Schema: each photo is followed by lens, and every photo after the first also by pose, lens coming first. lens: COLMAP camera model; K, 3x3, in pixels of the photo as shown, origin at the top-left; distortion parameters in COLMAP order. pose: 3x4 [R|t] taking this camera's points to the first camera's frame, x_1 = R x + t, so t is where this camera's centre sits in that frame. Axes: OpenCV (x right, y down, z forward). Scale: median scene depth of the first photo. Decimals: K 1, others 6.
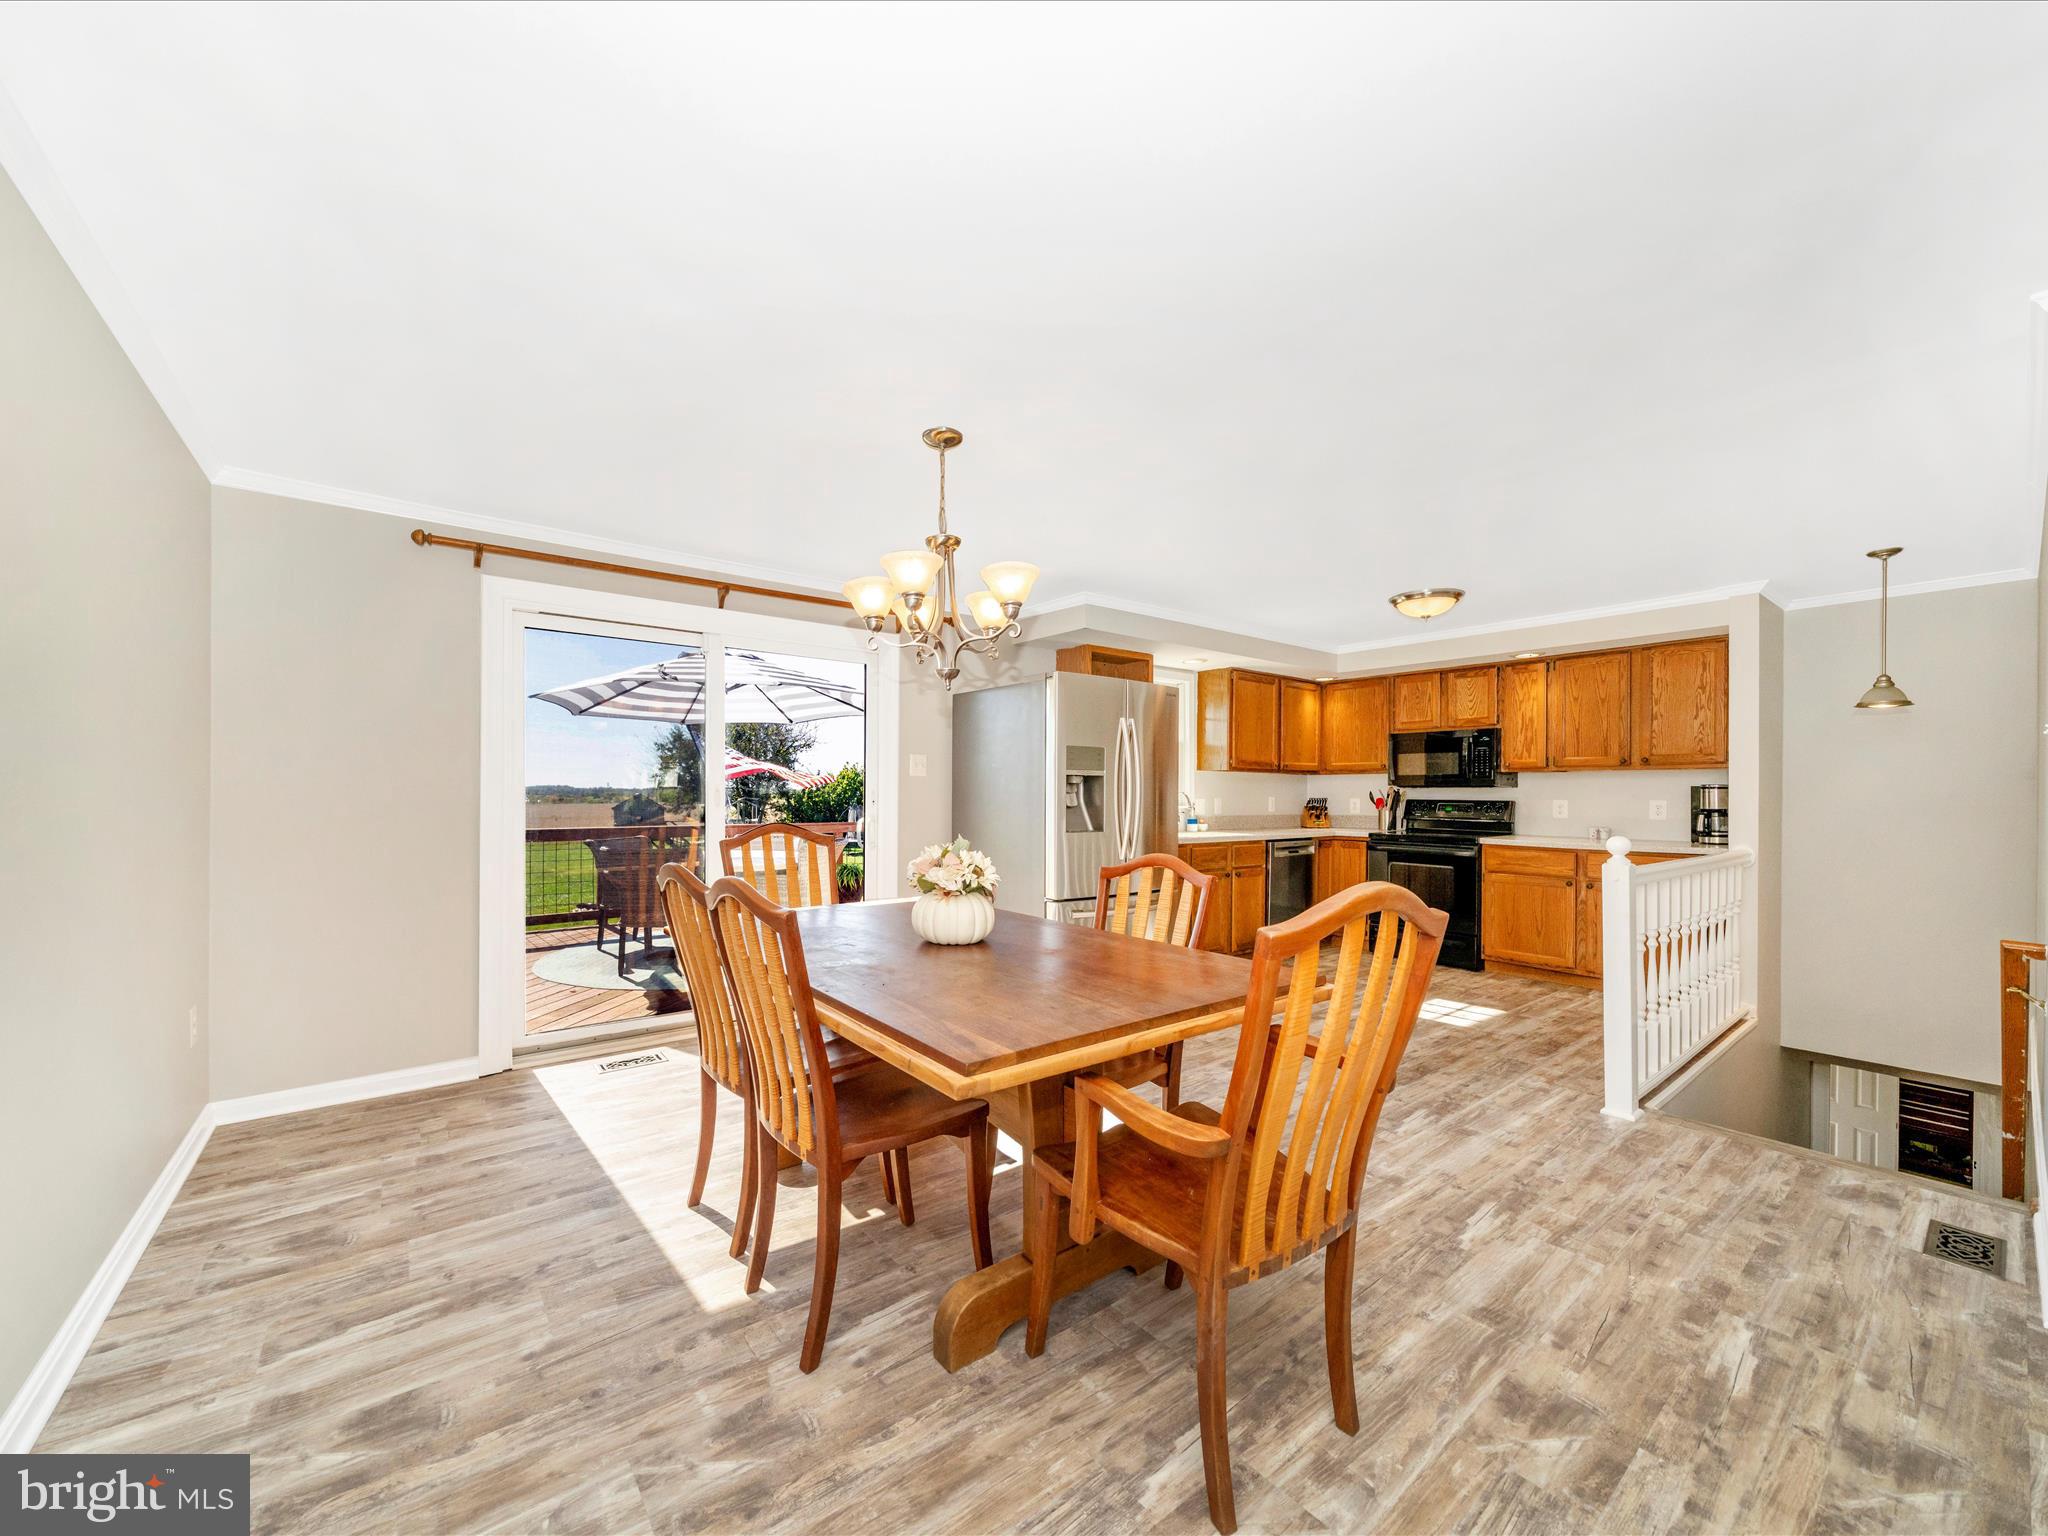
lens RADIAL K [[782.8, 0, 998.0], [0, 782.8, 798.5], [0, 0, 1]] dist [-0.008672, -0.000093]
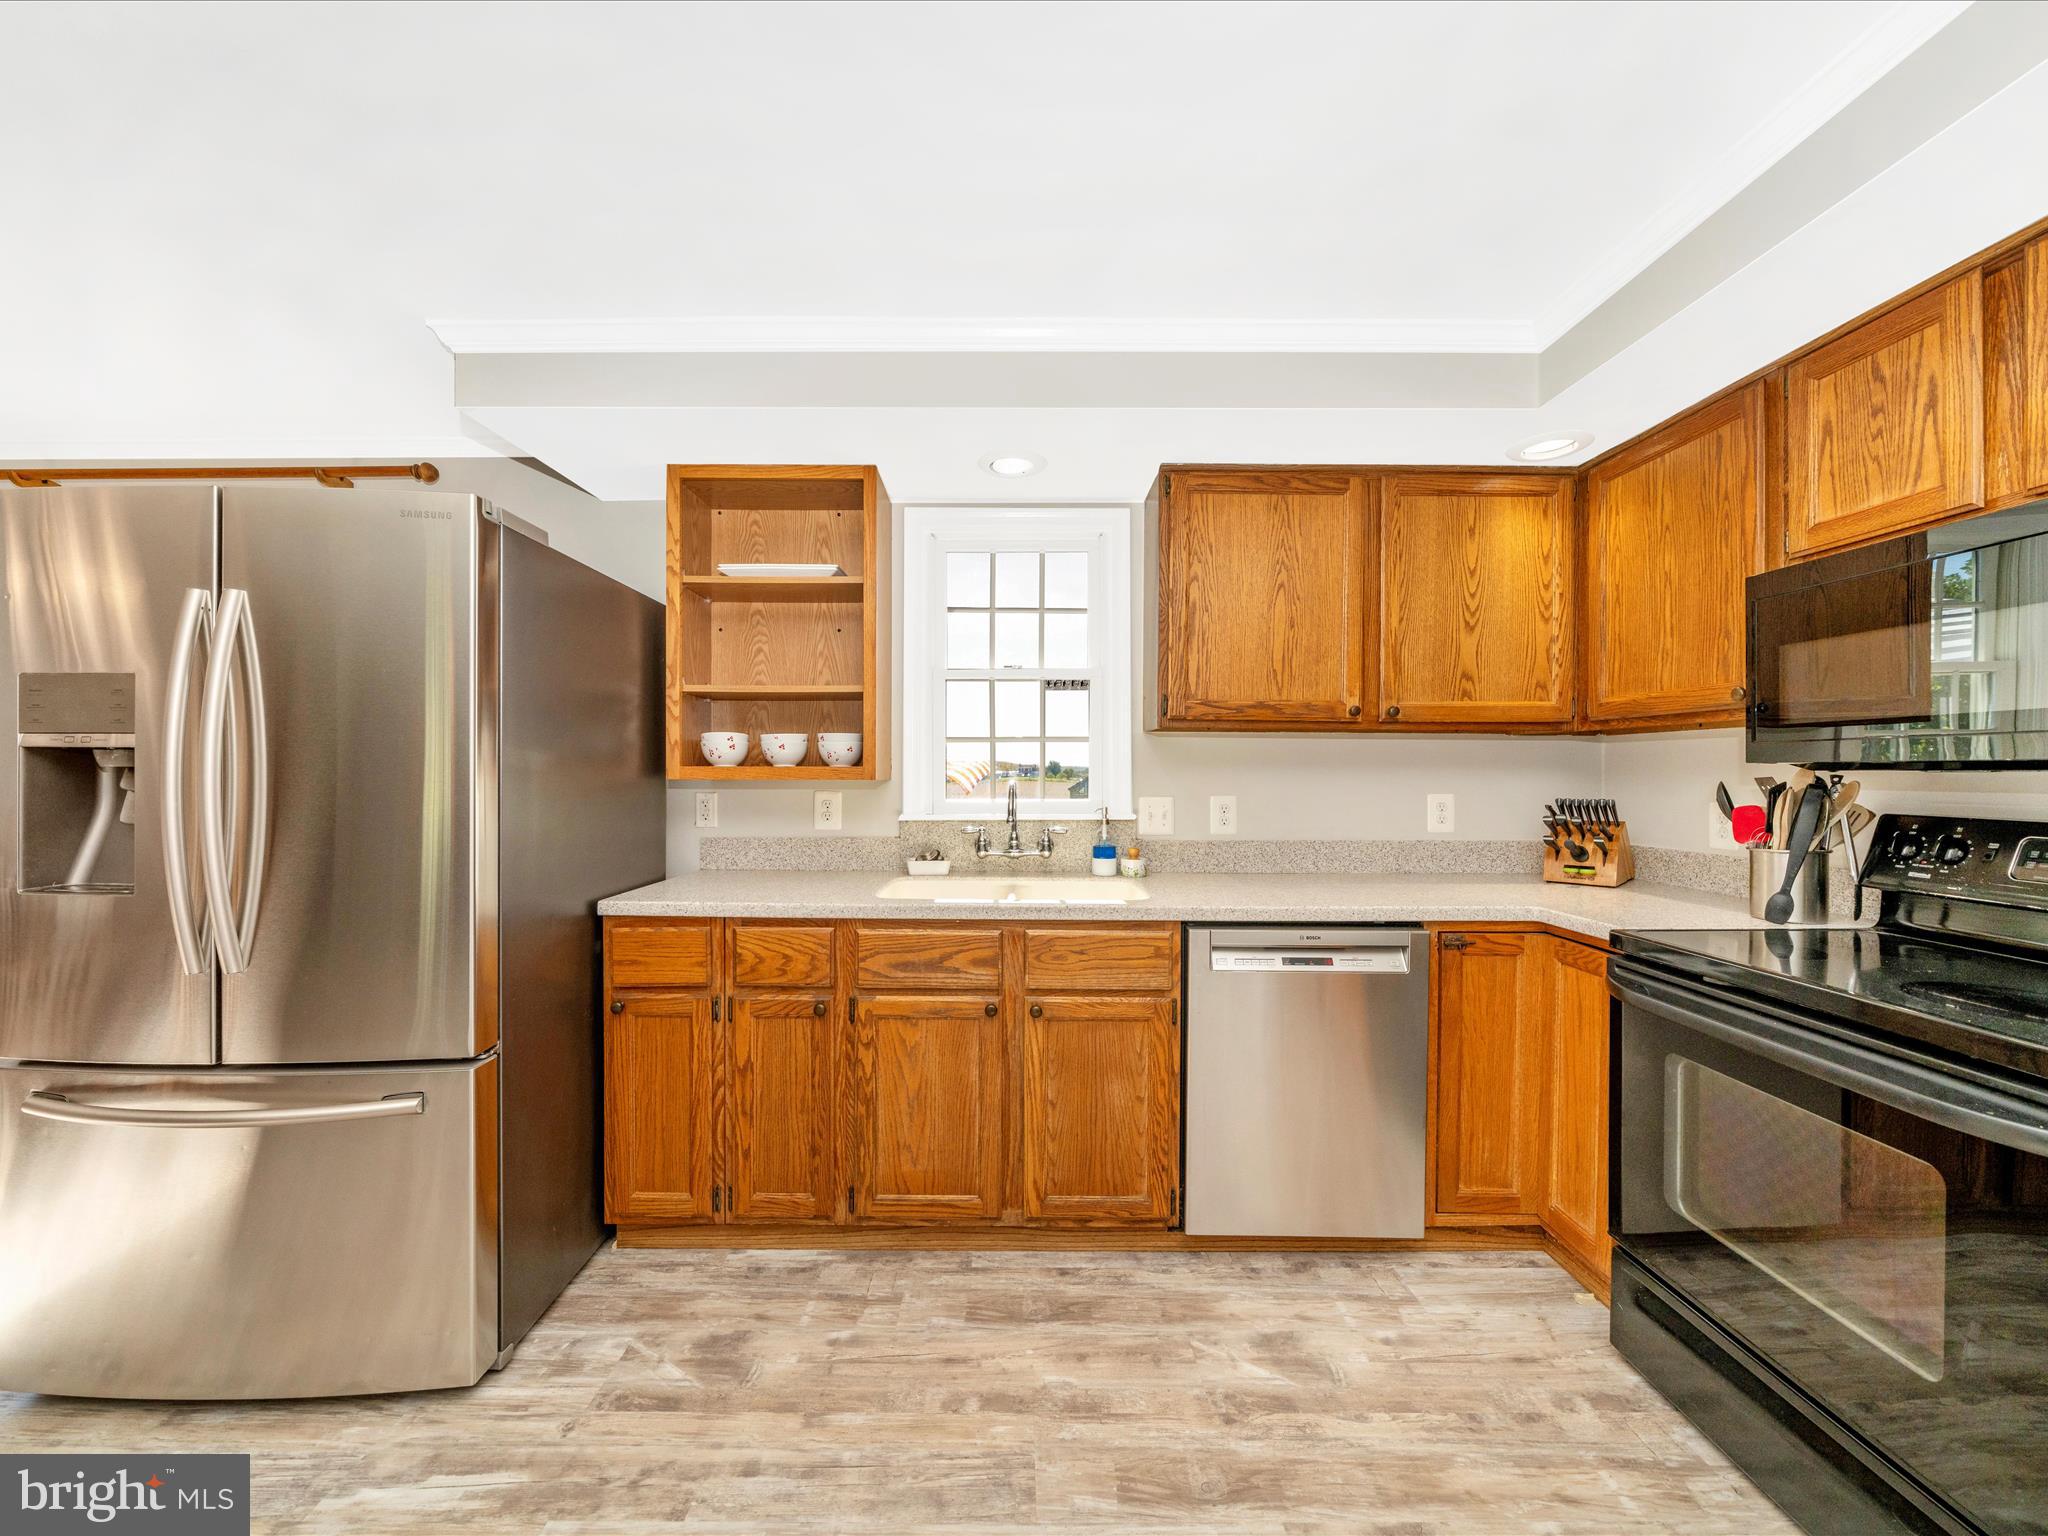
lens RADIAL K [[764.4, 0, 1016.0], [0, 764.4, 773.4], [0, 0, 1]] dist [-0.005637, -0.000238]
pose [[0.799252, 0.000844, -0.600996, 0.443328], [-0.007731, 0.999931, -0.008877, -0.008048], [0.600947, 0.011741, 0.799203, 0.612072]]
